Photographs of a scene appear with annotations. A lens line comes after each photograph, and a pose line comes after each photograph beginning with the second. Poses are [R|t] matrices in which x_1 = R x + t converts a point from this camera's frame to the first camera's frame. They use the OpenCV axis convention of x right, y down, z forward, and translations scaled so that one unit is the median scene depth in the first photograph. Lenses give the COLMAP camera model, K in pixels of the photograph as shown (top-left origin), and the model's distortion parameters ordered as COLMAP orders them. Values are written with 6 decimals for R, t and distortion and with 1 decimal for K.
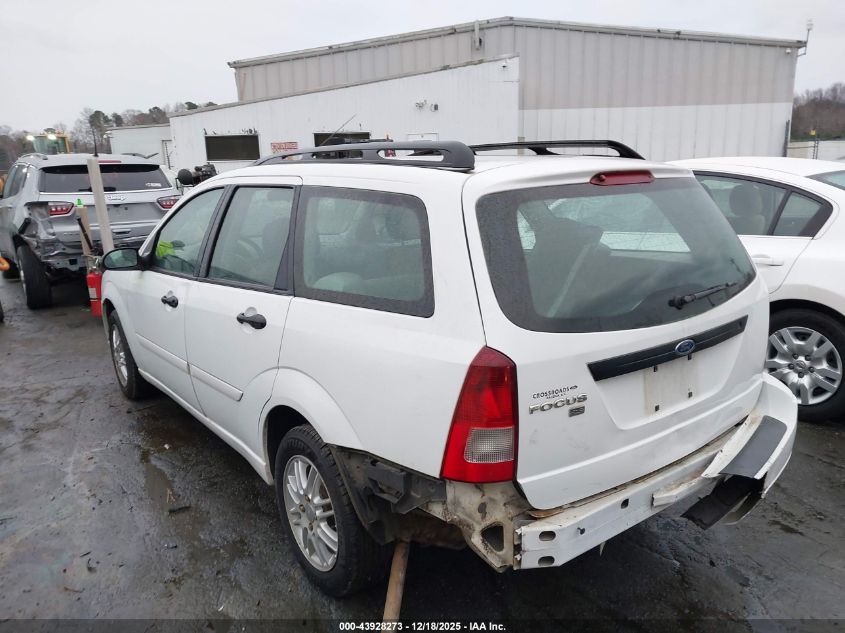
lens RADIAL K [[662.6, 0, 425.7], [0, 662.6, 315.1], [0, 0, 1]] dist [0.031998, -0.035283]
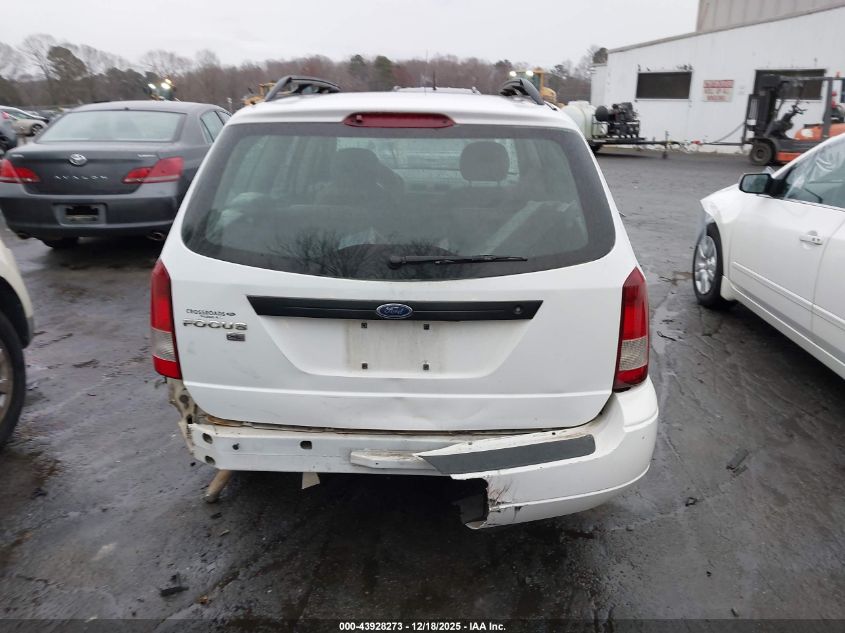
lens RADIAL K [[662.6, 0, 425.7], [0, 662.6, 315.1], [0, 0, 1]] dist [0.031998, -0.035283]
pose [[0.786841, 0.217495, -0.577561, 0.952843], [-0.166936, 0.975964, 0.140098, -0.080563], [0.594149, -0.013819, 0.804236, 0.284406]]
